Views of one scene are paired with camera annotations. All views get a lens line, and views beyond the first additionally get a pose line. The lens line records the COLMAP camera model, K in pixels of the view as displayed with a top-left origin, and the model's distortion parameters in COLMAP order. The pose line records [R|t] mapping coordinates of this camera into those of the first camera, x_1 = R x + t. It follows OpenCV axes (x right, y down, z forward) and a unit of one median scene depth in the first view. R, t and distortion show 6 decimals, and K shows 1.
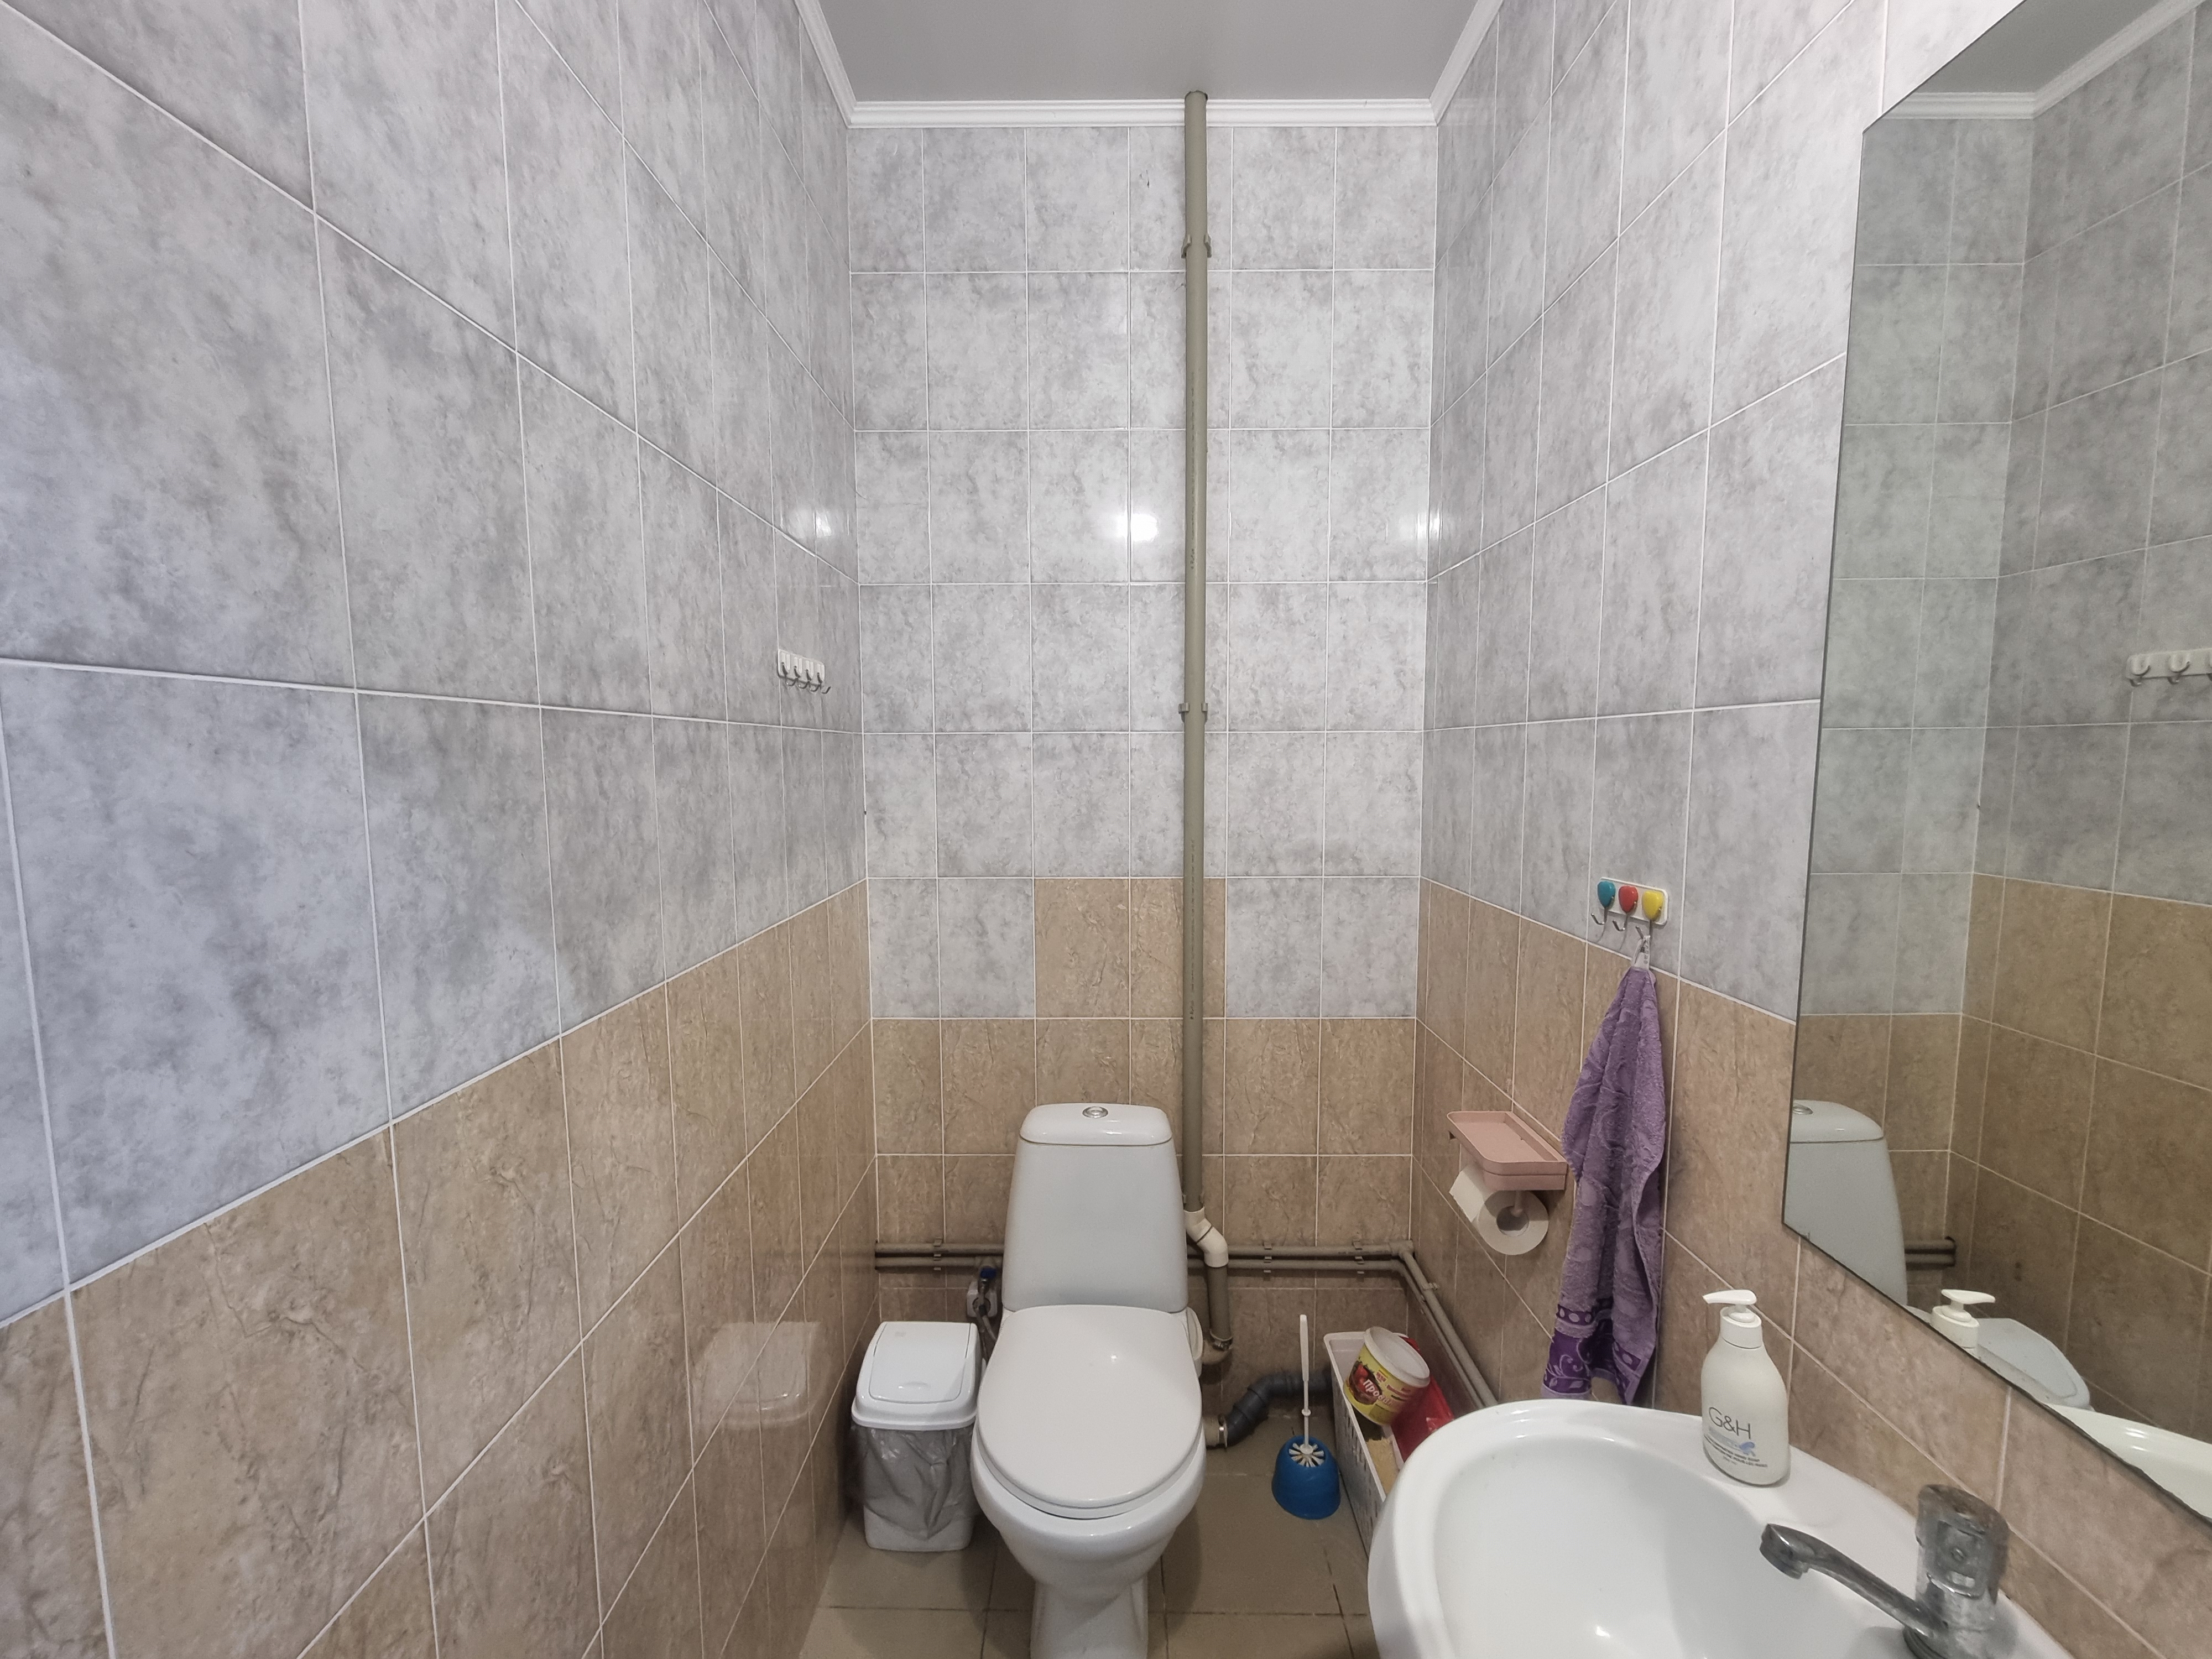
lens RADIAL K [[914.8, 0, 1103.5], [0, 914.8, 842.4], [0, 0, 1]] dist [-0.005012, 0.000908]
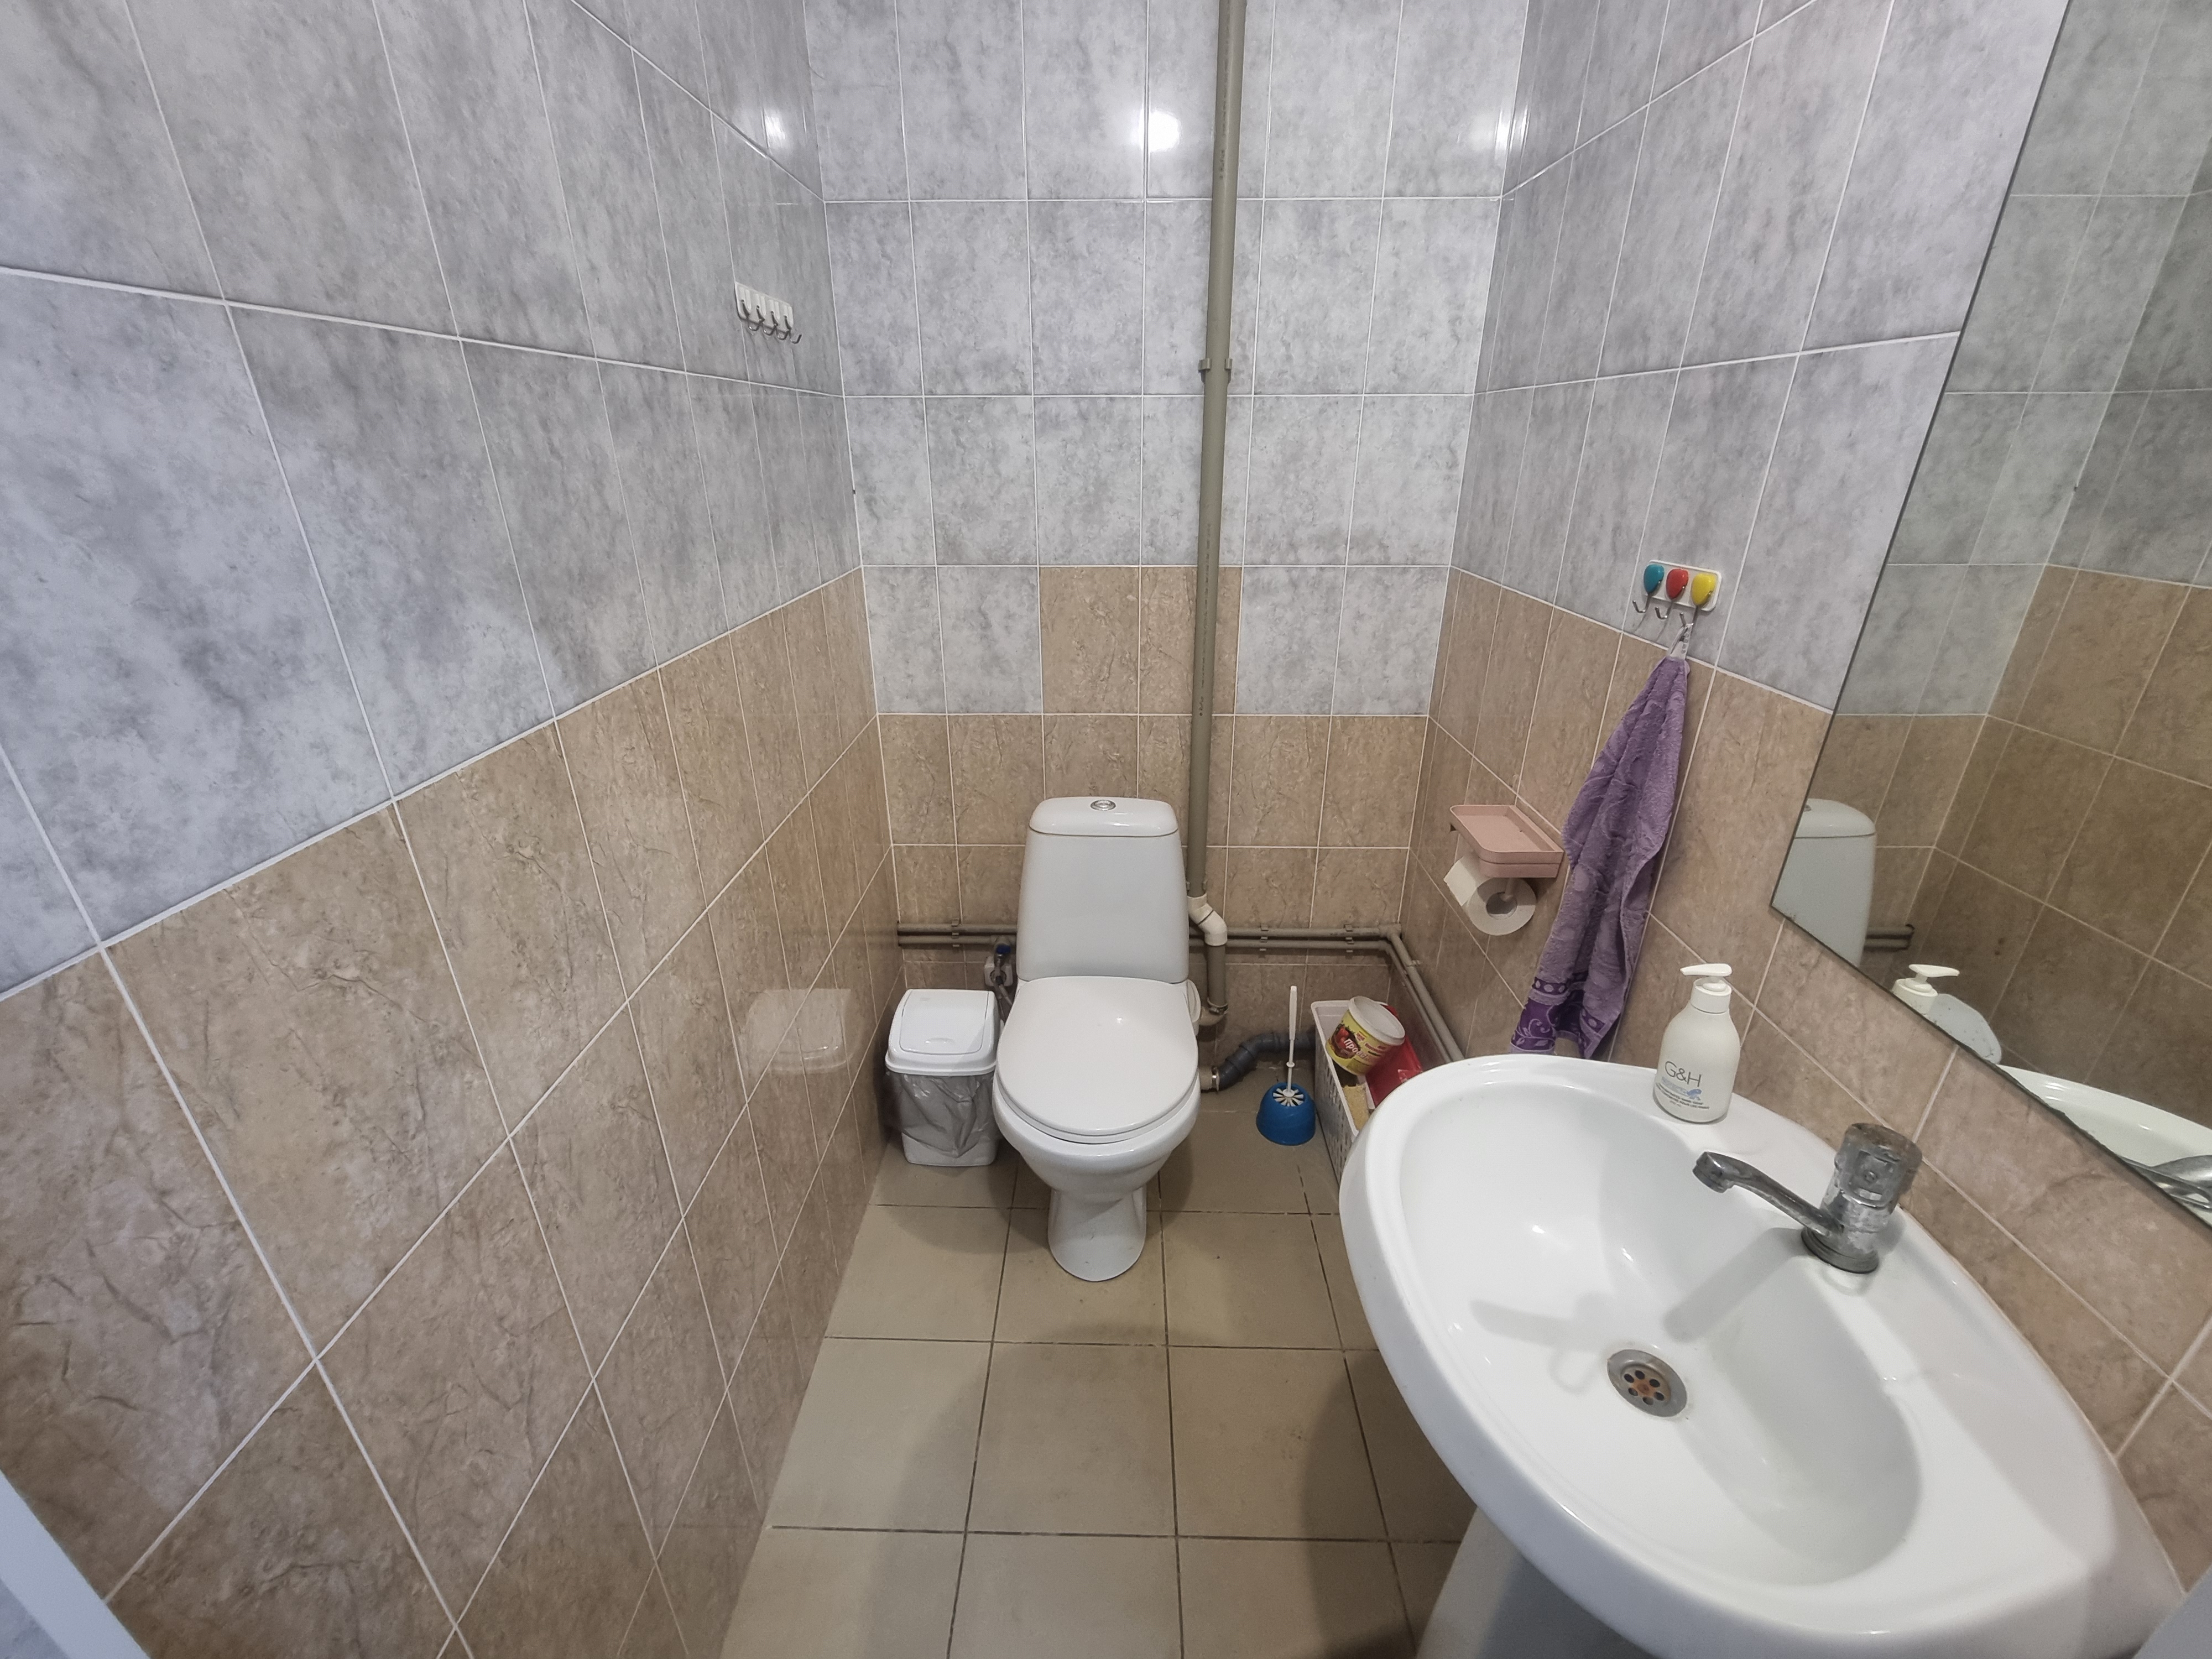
lens RADIAL K [[914.8, 0, 1103.6], [0, 914.8, 845.1], [0, 0, 1]] dist [-0.005012, 0.000908]
pose [[0.999956, 0.005335, -0.007743, -0.000544], [-0.002609, 0.948530, 0.316676, 0.019275], [0.009034, -0.316642, 0.948502, 0.025146]]
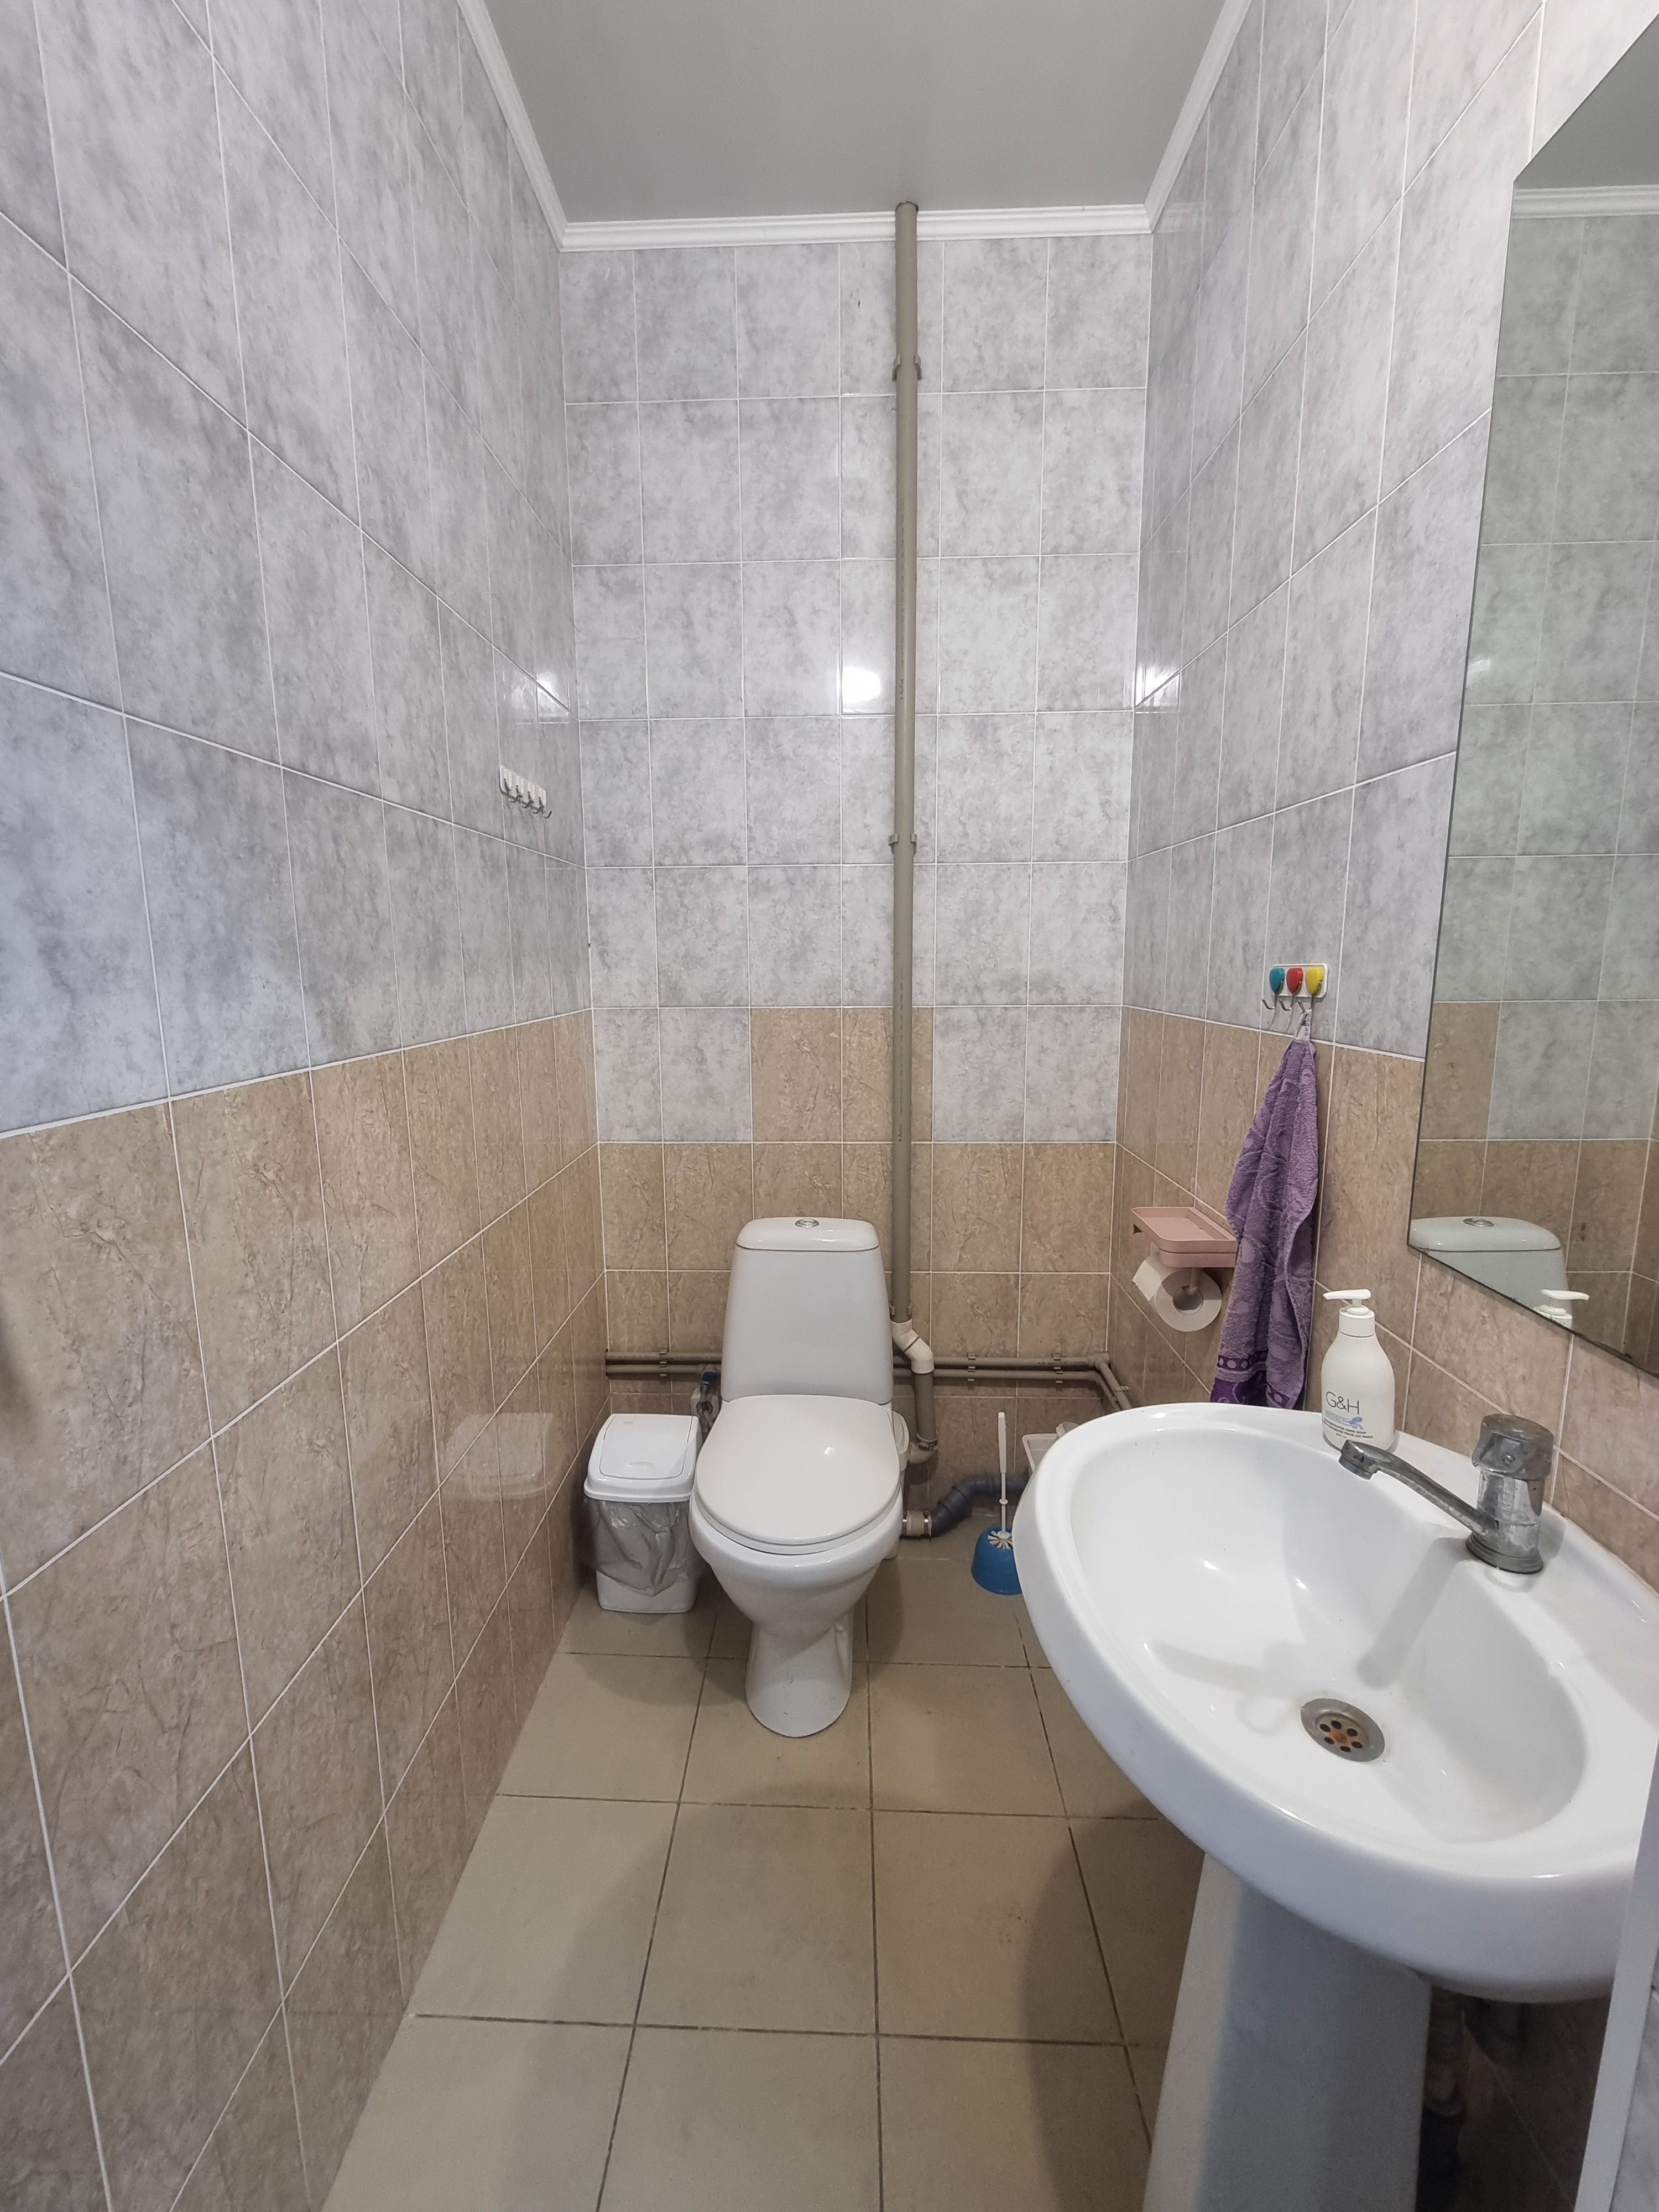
lens RADIAL K [[914.8, 0, 814.3], [0, 914.8, 1103.5], [0, 0, 1]] dist [-0.005012, 0.000908]
pose [[0.999597, 0.001133, -0.028368, 0.040566], [0.000730, 0.997846, 0.065593, 0.119246], [0.028381, -0.065587, 0.997443, -0.074435]]
